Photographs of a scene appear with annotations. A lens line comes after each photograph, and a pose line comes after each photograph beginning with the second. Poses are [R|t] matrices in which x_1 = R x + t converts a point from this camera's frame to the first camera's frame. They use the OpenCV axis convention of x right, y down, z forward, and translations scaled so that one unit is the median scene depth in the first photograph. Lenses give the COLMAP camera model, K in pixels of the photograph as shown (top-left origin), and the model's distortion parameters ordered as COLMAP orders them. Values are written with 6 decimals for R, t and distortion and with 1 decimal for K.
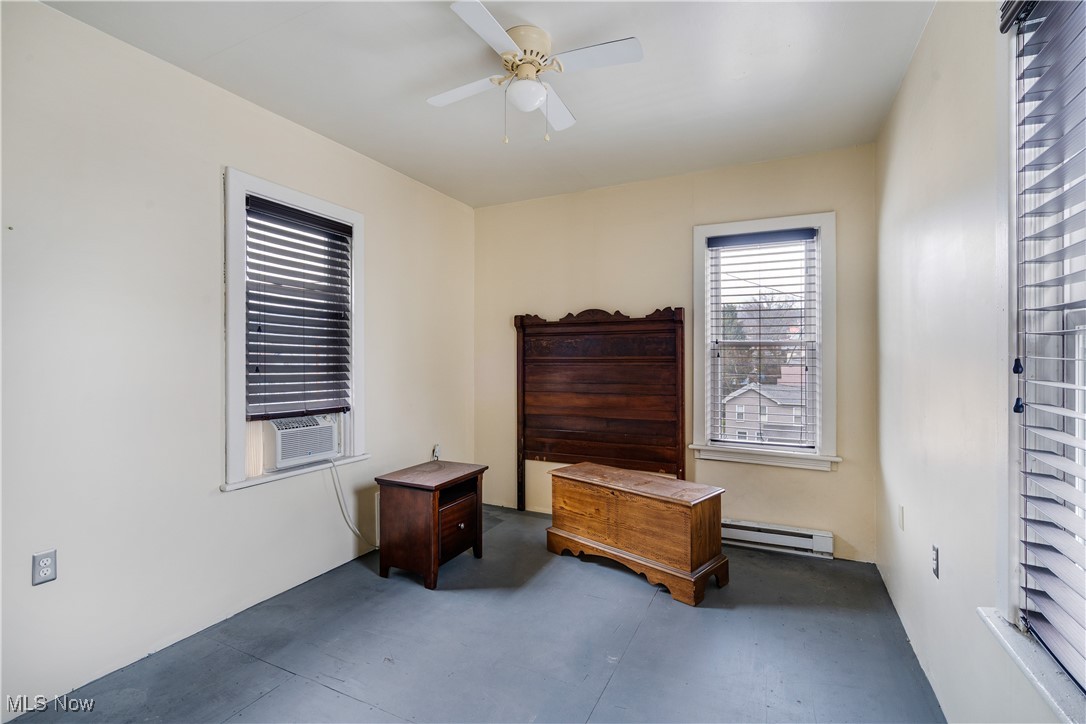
lens RADIAL K [[500.8, 0, 545.8], [0, 500.8, 355.1], [0, 0, 1]] dist [-0.010515, 0.000164]
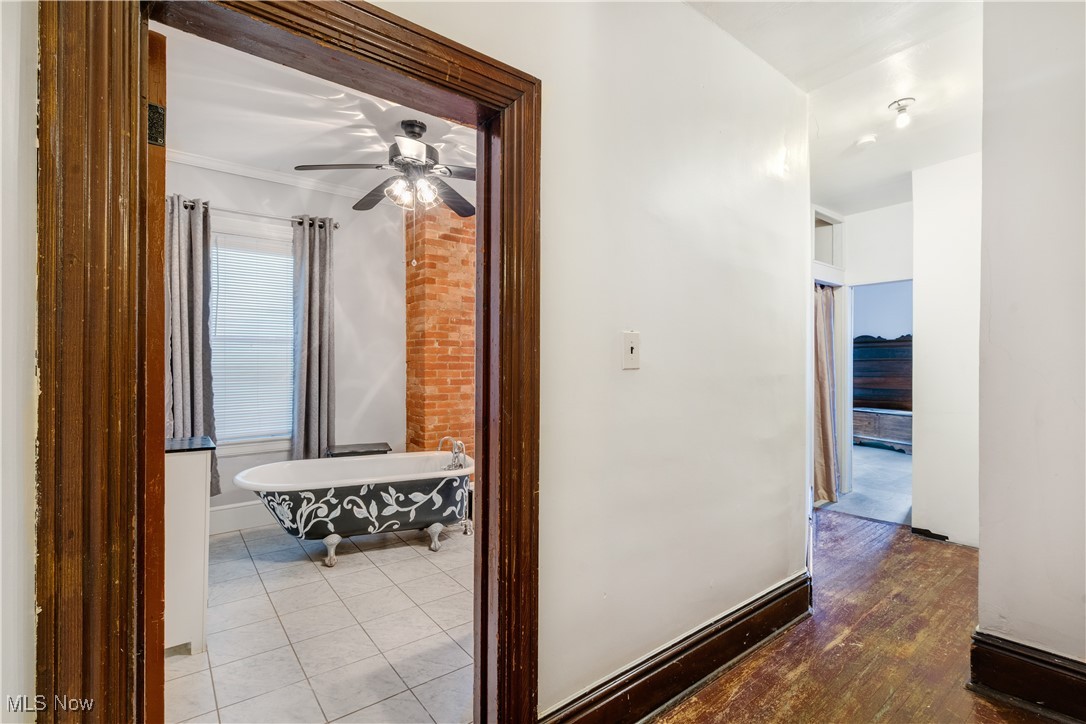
lens RADIAL K [[500.8, 0, 540.4], [0, 500.8, 364.9], [0, 0, 1]] dist [-0.010515, 0.000164]
pose [[0.903961, 0.007759, -0.427544, -0.258519], [-0.011884, 0.999905, -0.006980, 0.065365], [0.427449, 0.011390, 0.903968, -1.562785]]
